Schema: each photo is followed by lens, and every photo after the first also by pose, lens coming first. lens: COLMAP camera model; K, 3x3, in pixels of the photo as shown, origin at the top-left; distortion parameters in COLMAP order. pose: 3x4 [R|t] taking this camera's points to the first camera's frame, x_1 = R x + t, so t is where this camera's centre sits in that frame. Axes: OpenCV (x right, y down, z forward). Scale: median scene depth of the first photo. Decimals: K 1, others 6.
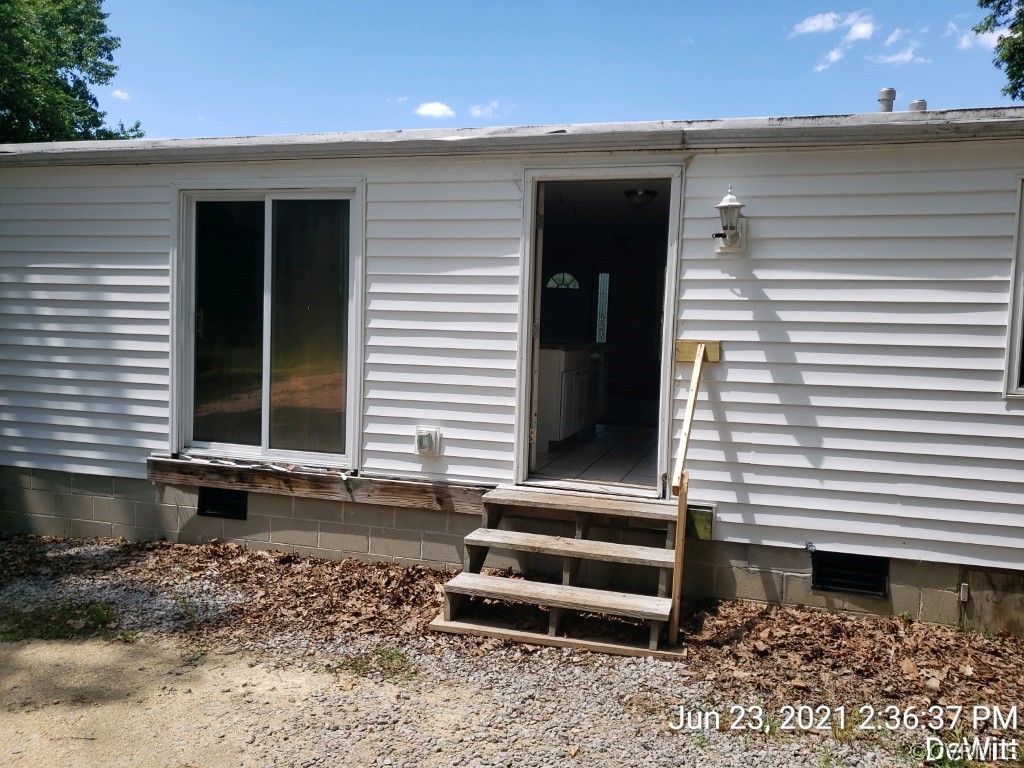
lens RADIAL K [[791.1, 0, 512.1], [0, 791.1, 366.0], [0, 0, 1]] dist [0.107830, -0.151954]
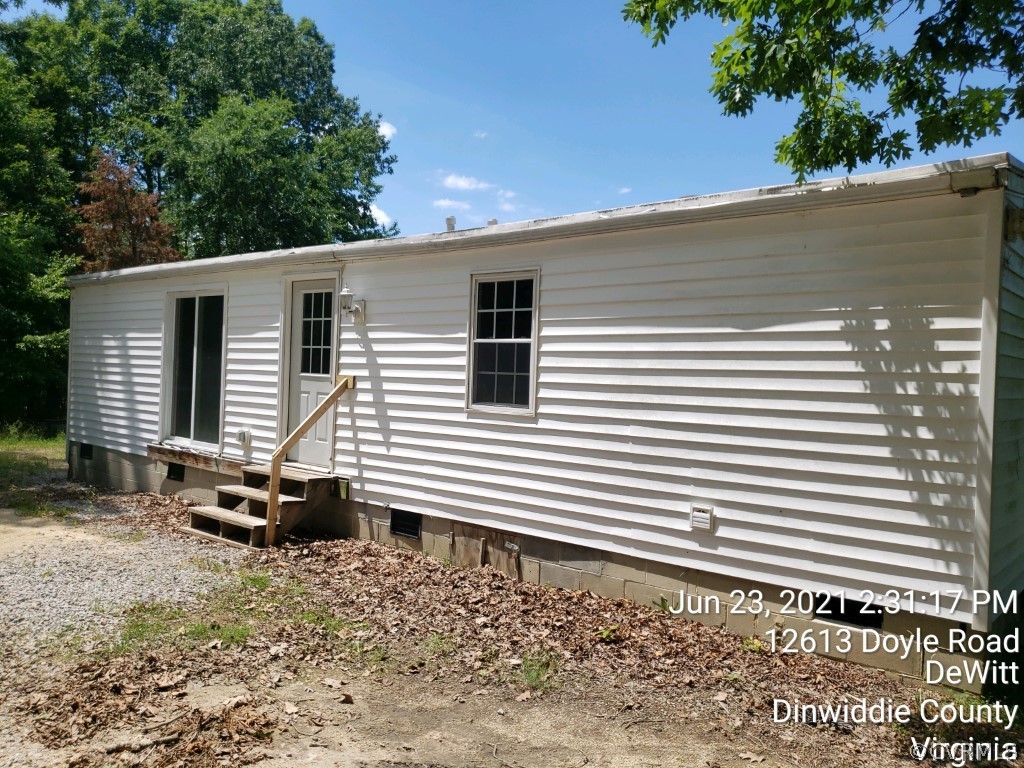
lens RADIAL K [[791.1, 0, 512.1], [0, 791.1, 366.0], [0, 0, 1]] dist [0.107830, -0.151954]
pose [[0.910962, -0.000158, -0.412489, 1.217697], [-0.031486, 0.997056, -0.069917, 0.051530], [0.411286, 0.076680, 0.908275, -0.343070]]
